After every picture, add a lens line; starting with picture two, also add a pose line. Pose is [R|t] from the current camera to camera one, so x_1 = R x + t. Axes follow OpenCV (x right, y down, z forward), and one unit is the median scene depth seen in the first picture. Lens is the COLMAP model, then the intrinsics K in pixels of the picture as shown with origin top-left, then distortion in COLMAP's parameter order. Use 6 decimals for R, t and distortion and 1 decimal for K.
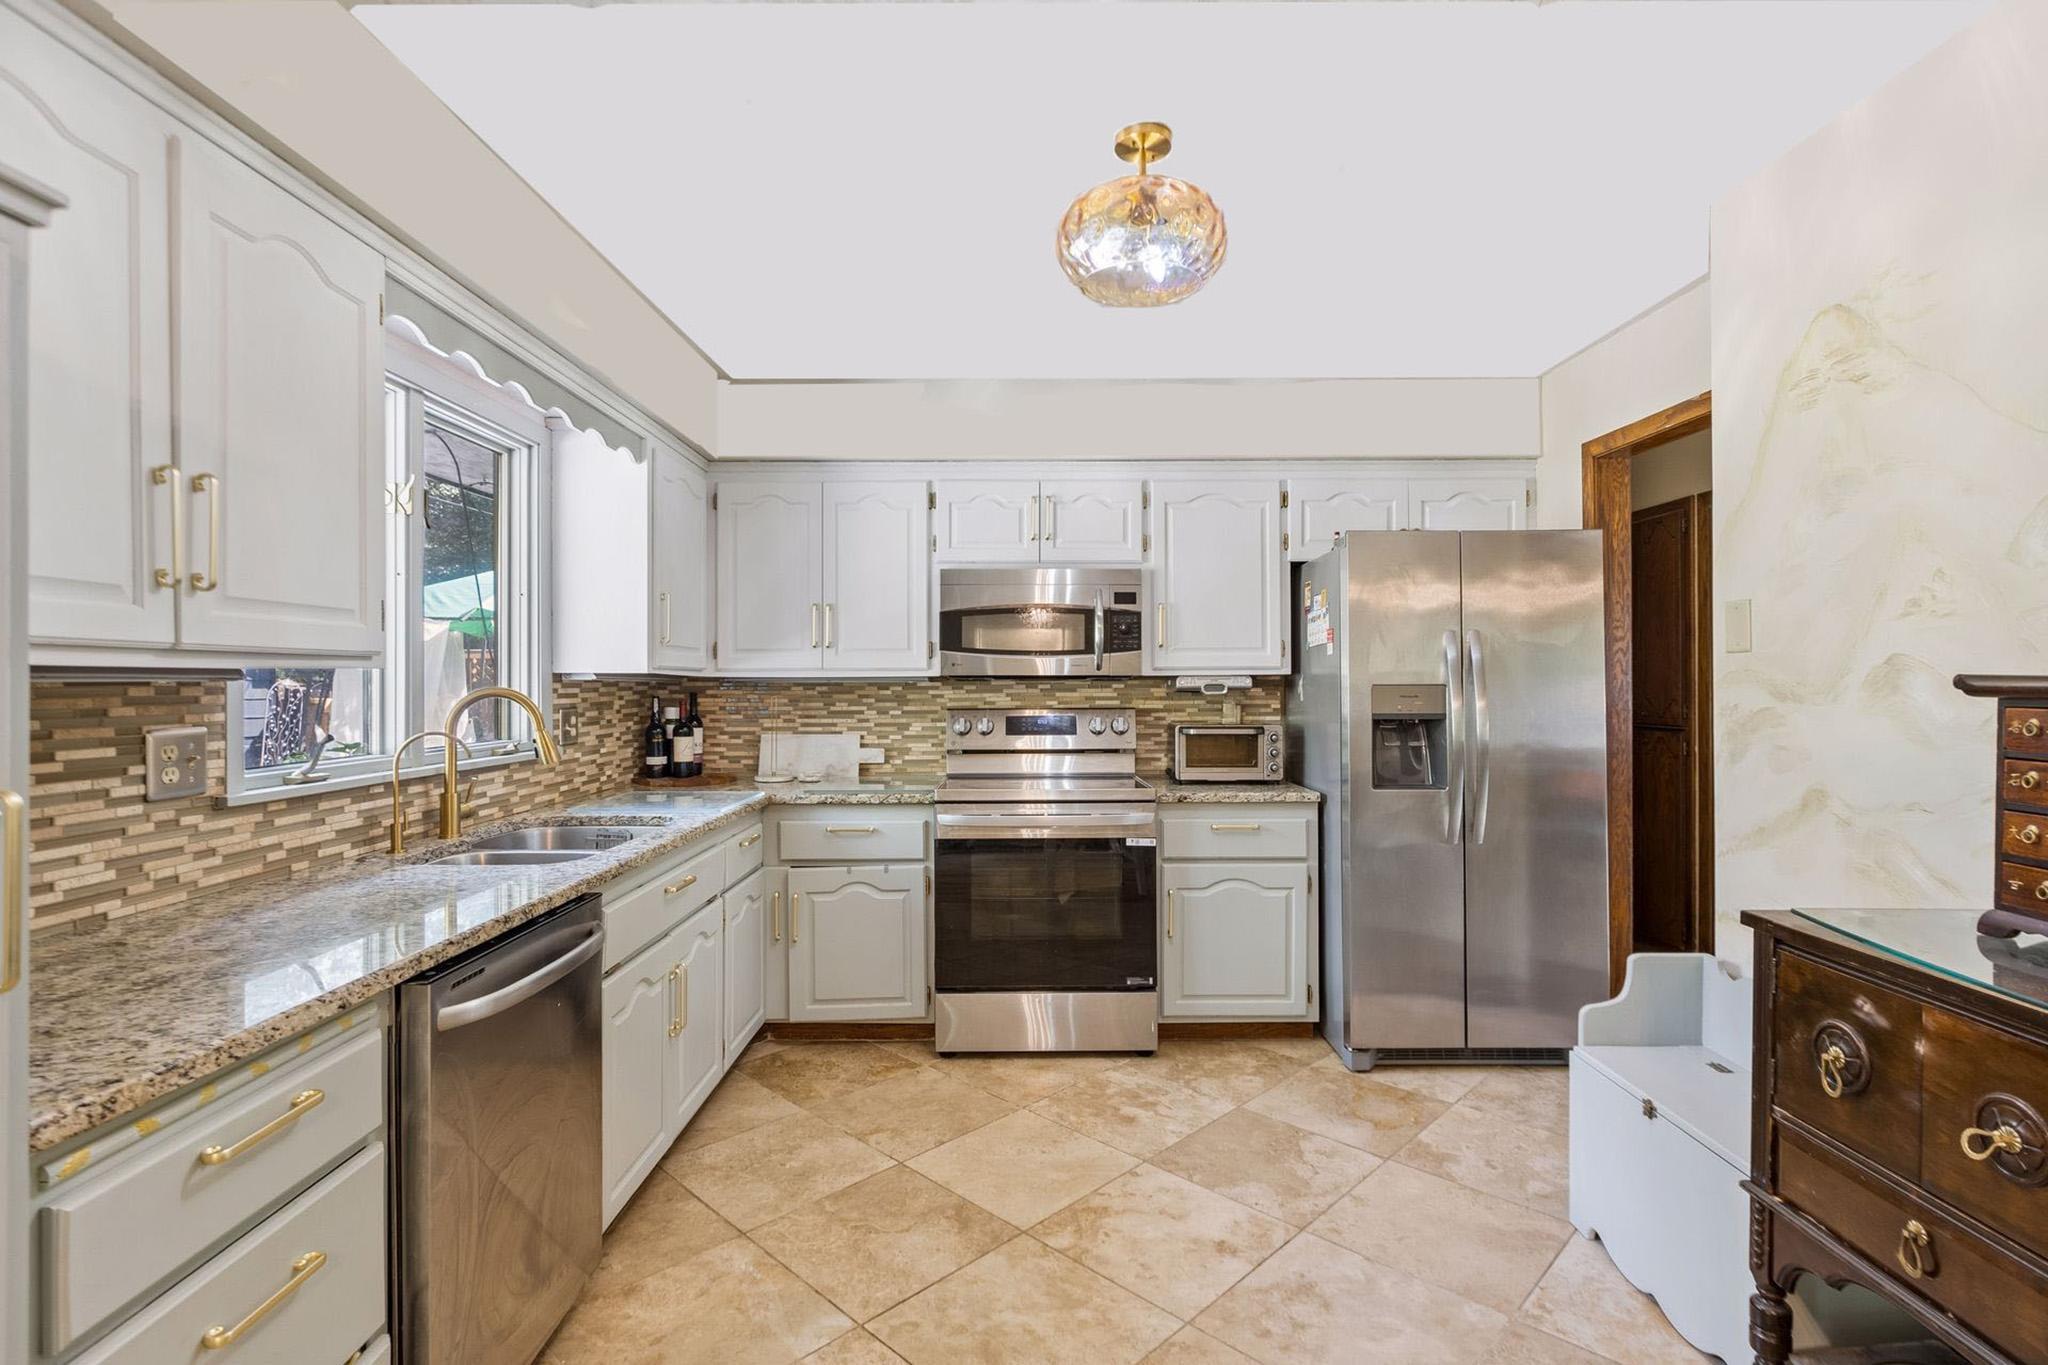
lens RADIAL K [[964.3, 0, 1025.1], [0, 964.3, 692.1], [0, 0, 1]] dist [-0.002242, -0.008726]
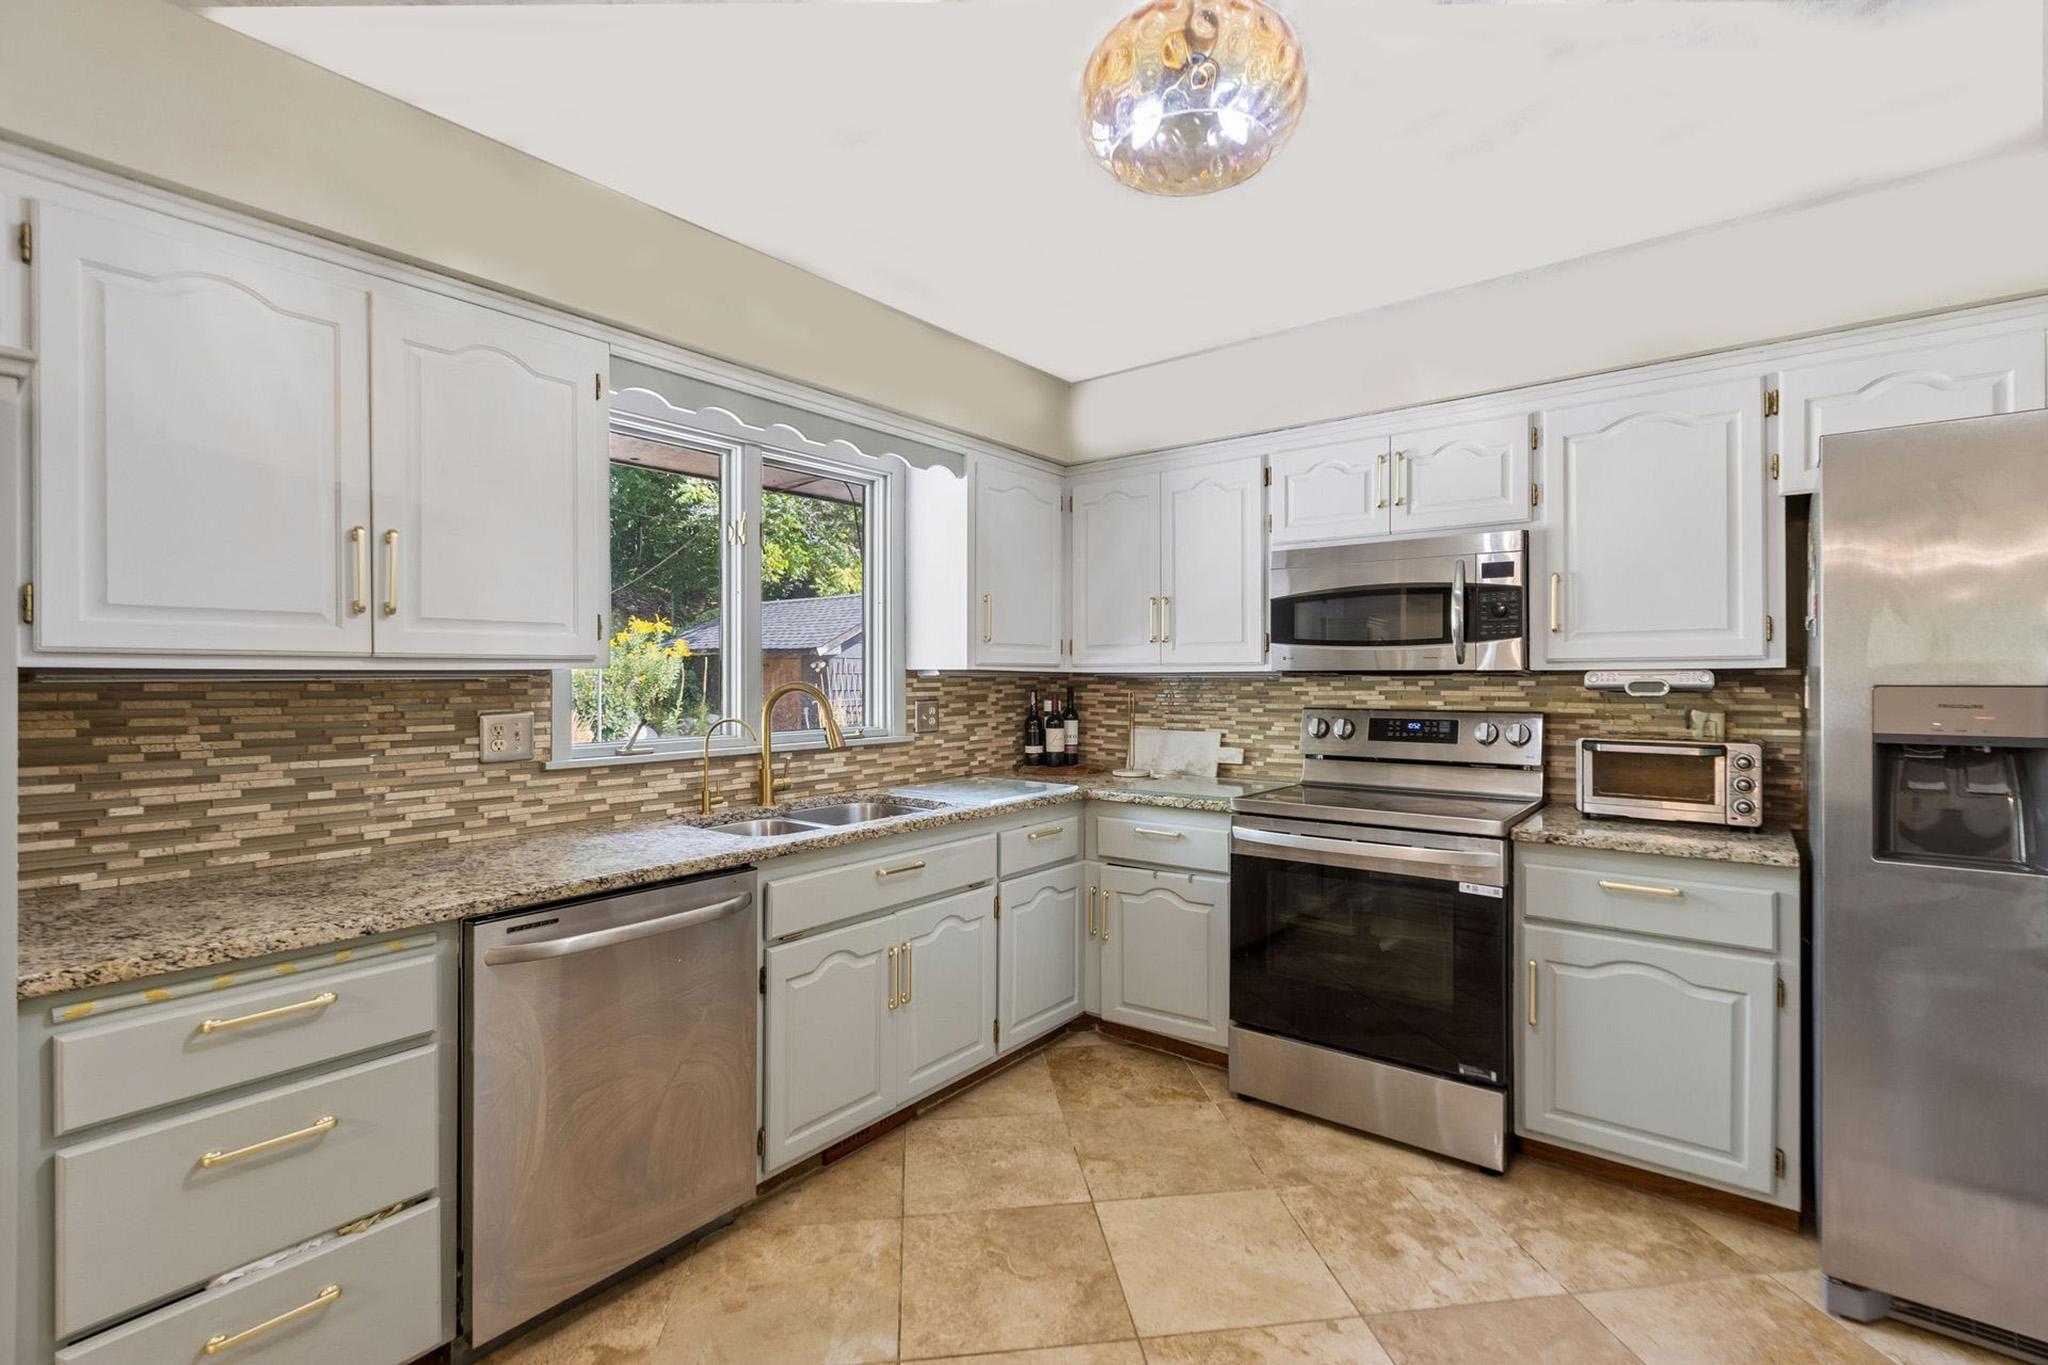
lens RADIAL K [[903.4, 0, 1024.0], [0, 903.4, 682.5], [0, 0, 1]] dist [-0.003748, -0.000640]
pose [[0.787750, 0.005528, -0.615970, 0.272336], [-0.006616, 0.999978, 0.000513, -0.005727], [0.615960, 0.003671, 0.787769, 0.218556]]
